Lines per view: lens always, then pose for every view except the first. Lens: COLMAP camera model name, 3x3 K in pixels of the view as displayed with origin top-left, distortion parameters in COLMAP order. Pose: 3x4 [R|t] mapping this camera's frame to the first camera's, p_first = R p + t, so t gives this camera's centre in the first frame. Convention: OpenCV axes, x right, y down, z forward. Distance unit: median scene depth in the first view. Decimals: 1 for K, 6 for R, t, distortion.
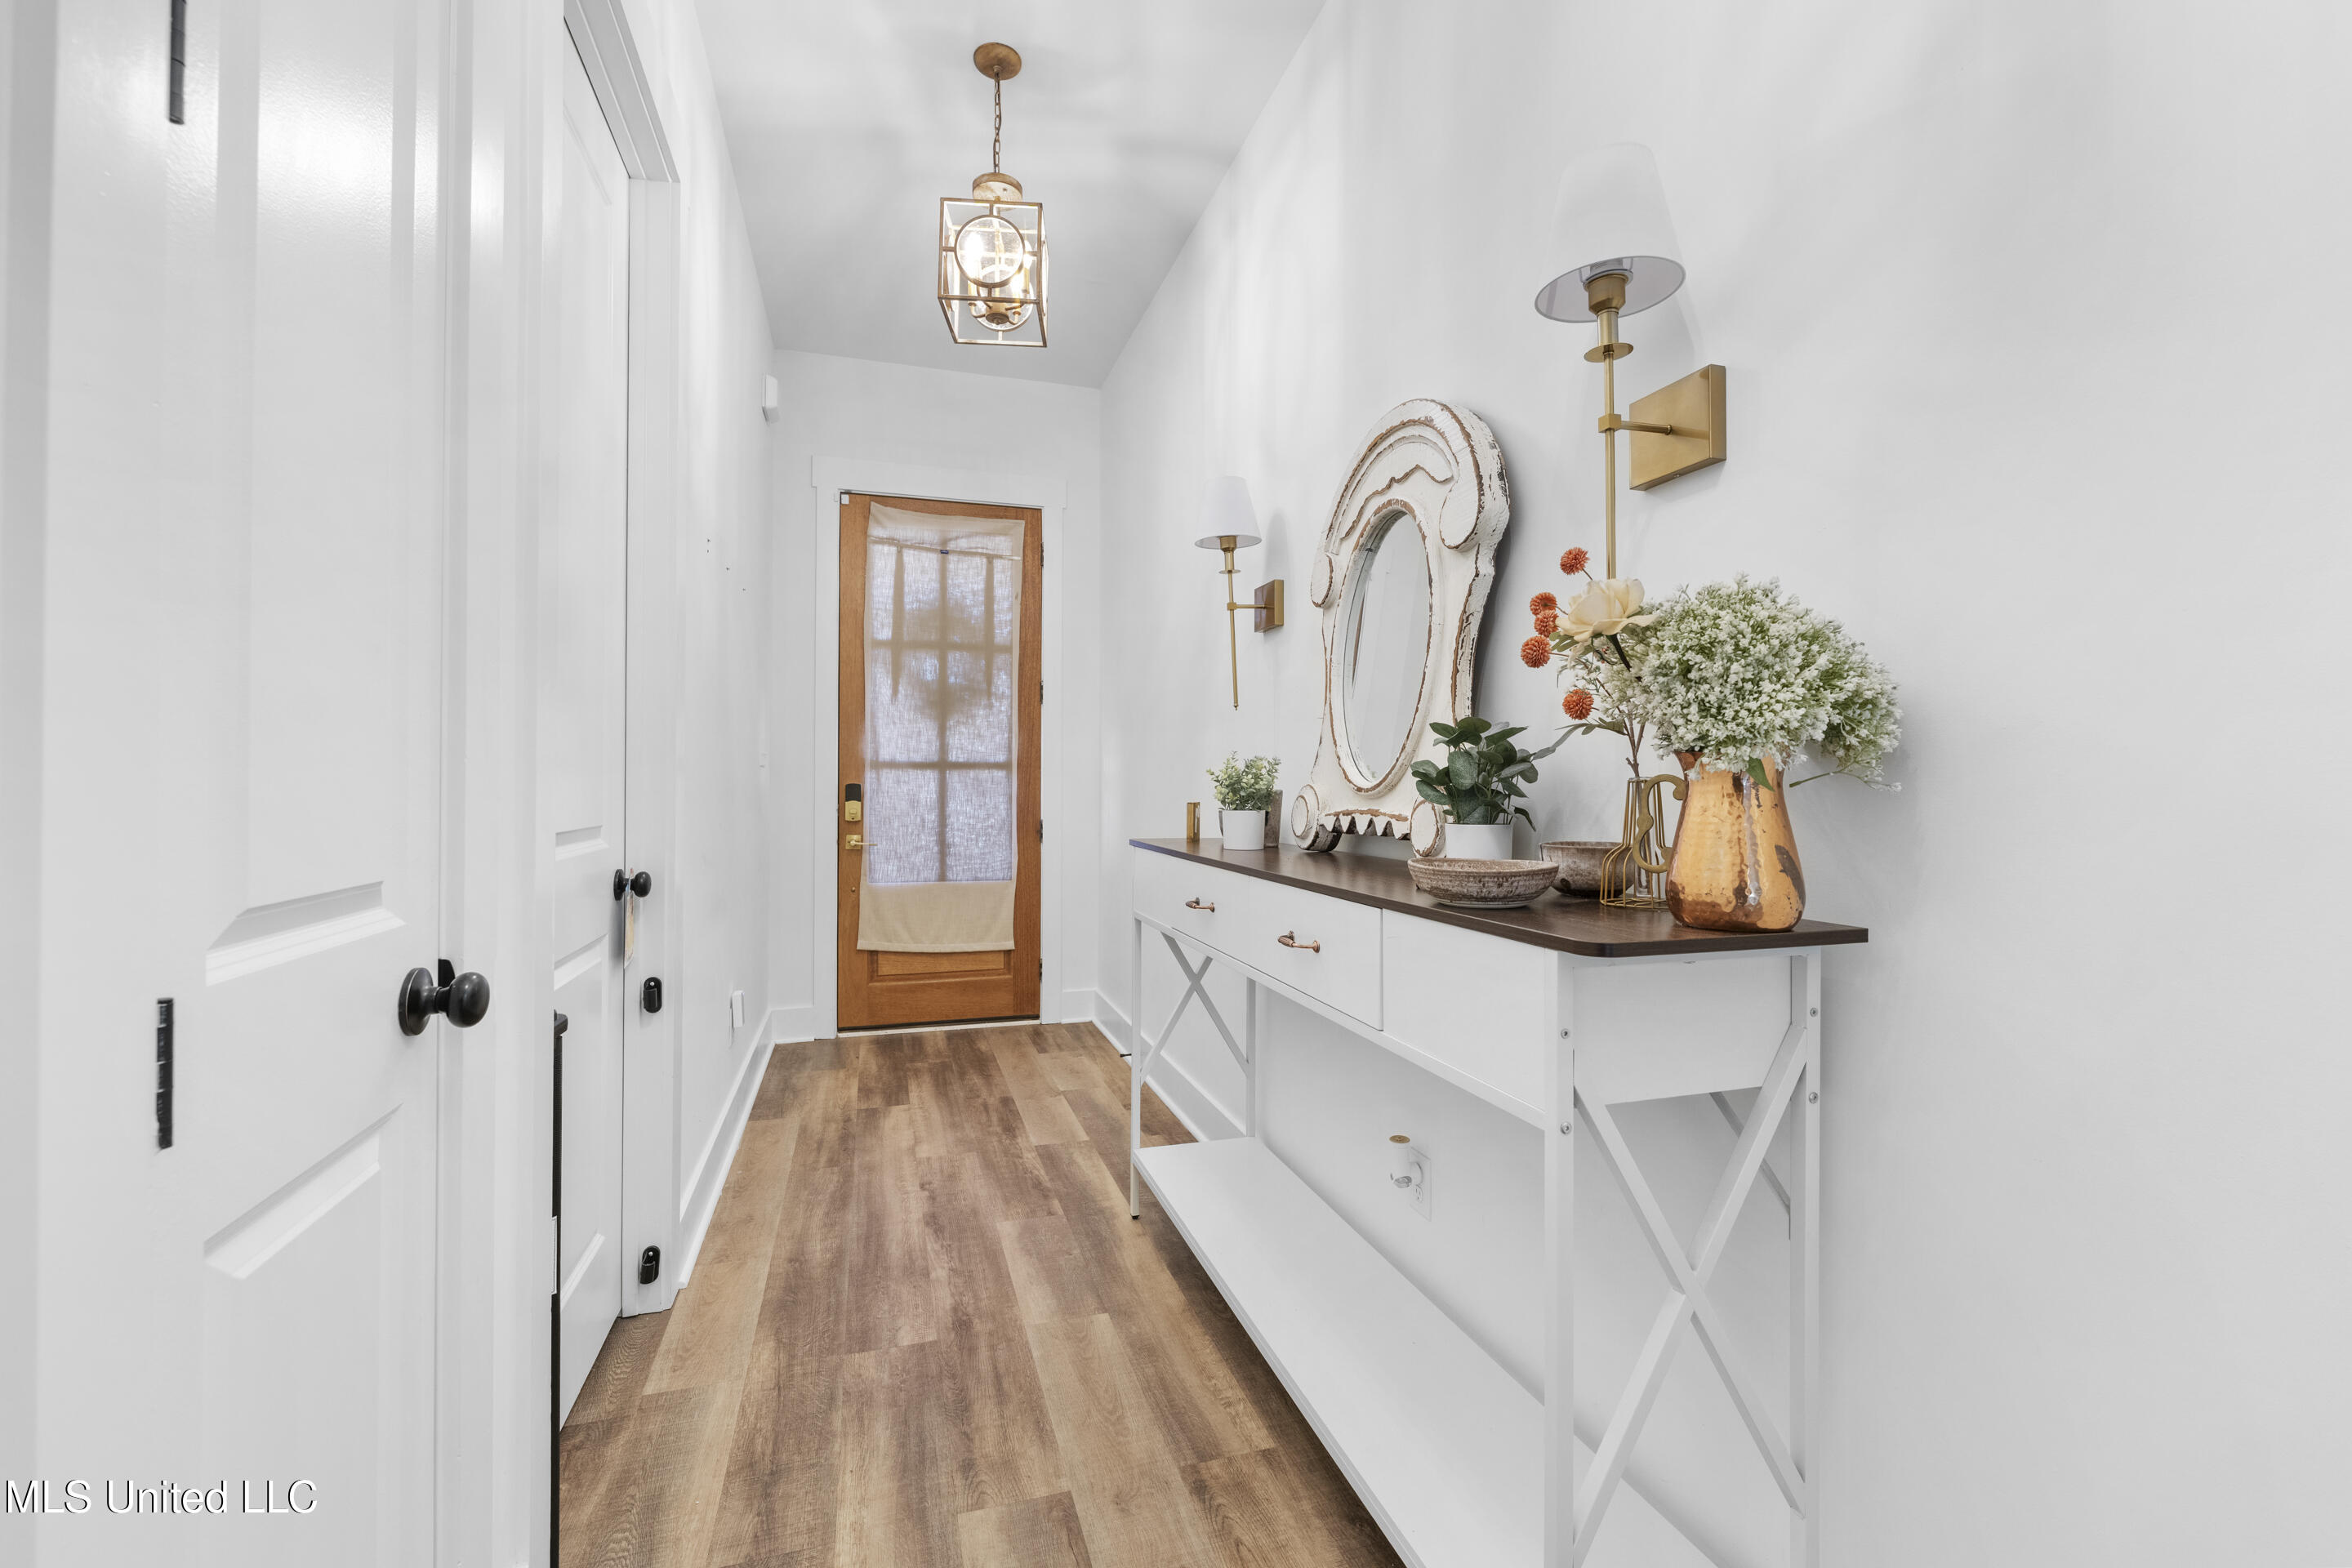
lens RADIAL K [[966.1, 0, 1172.7], [0, 966.1, 773.0], [0, 0, 1]] dist [-0.003082, -0.000263]
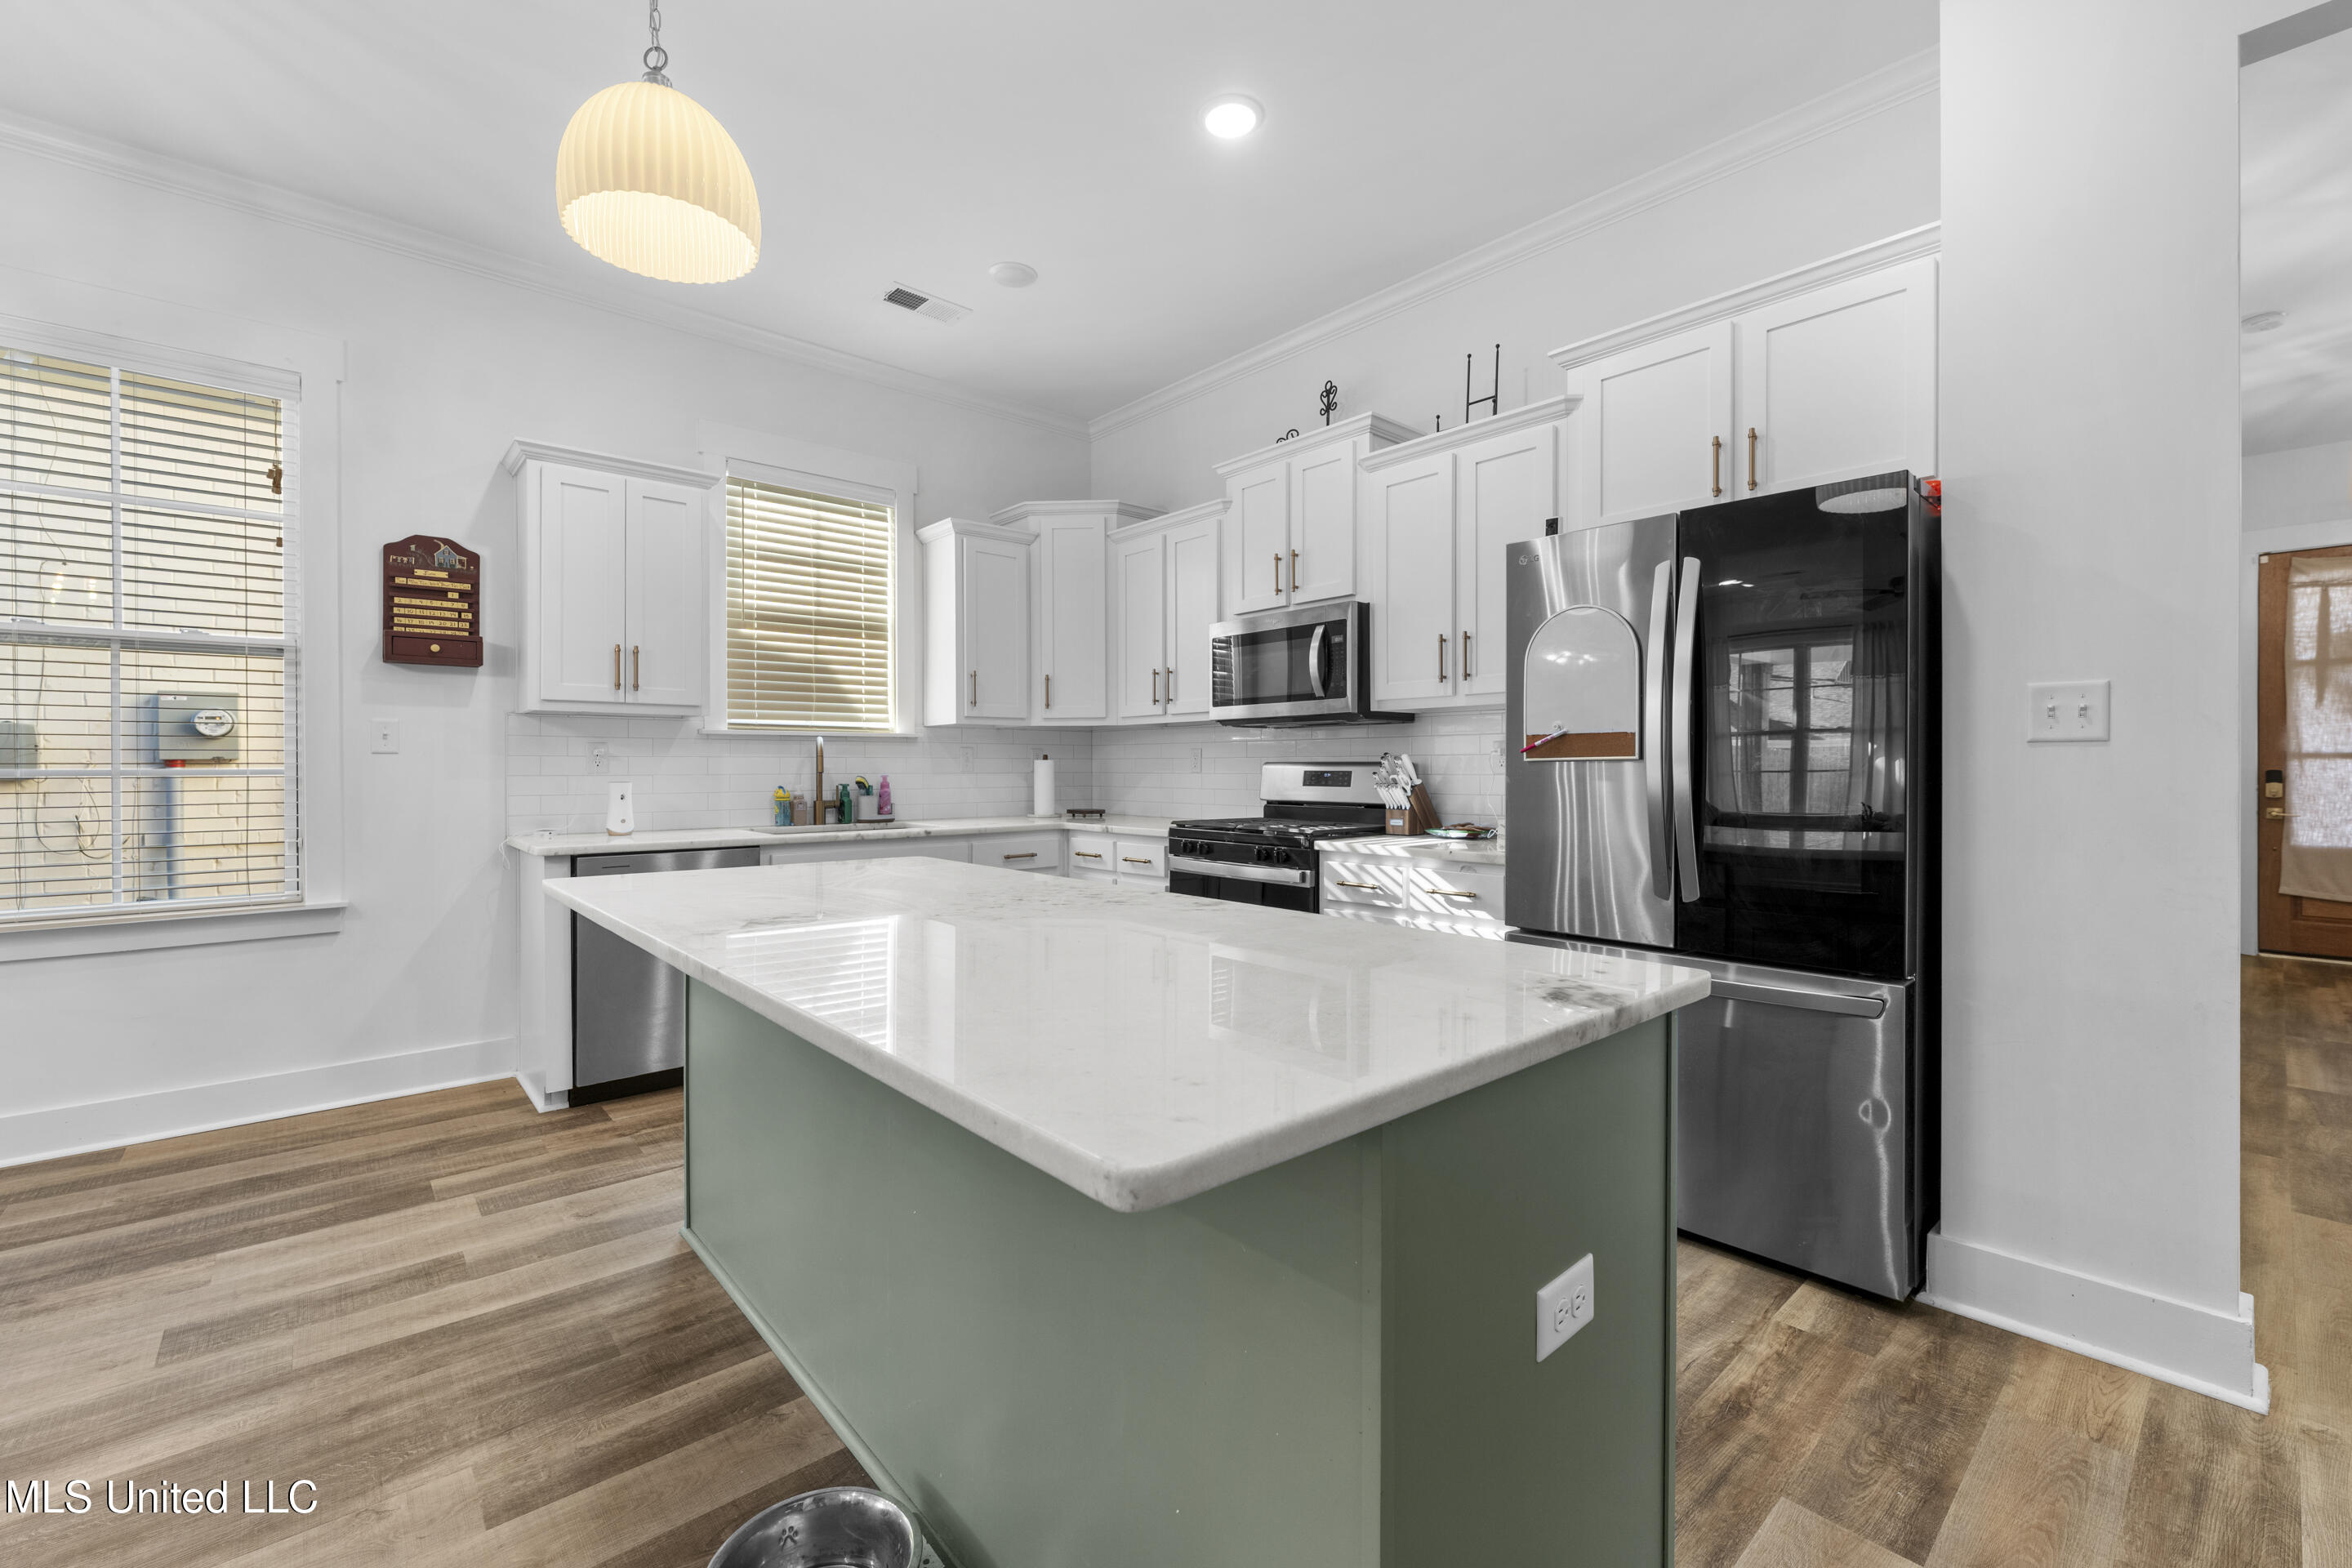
lens RADIAL K [[966.1, 0, 1175.4], [0, 966.1, 766.6], [0, 0, 1]] dist [-0.003082, -0.000263]
pose [[0.401712, -0.002379, -0.915763, 0.279563], [0.001770, 0.999997, -0.001821, 0.006388], [0.915764, -0.000889, 0.401715, -0.935097]]
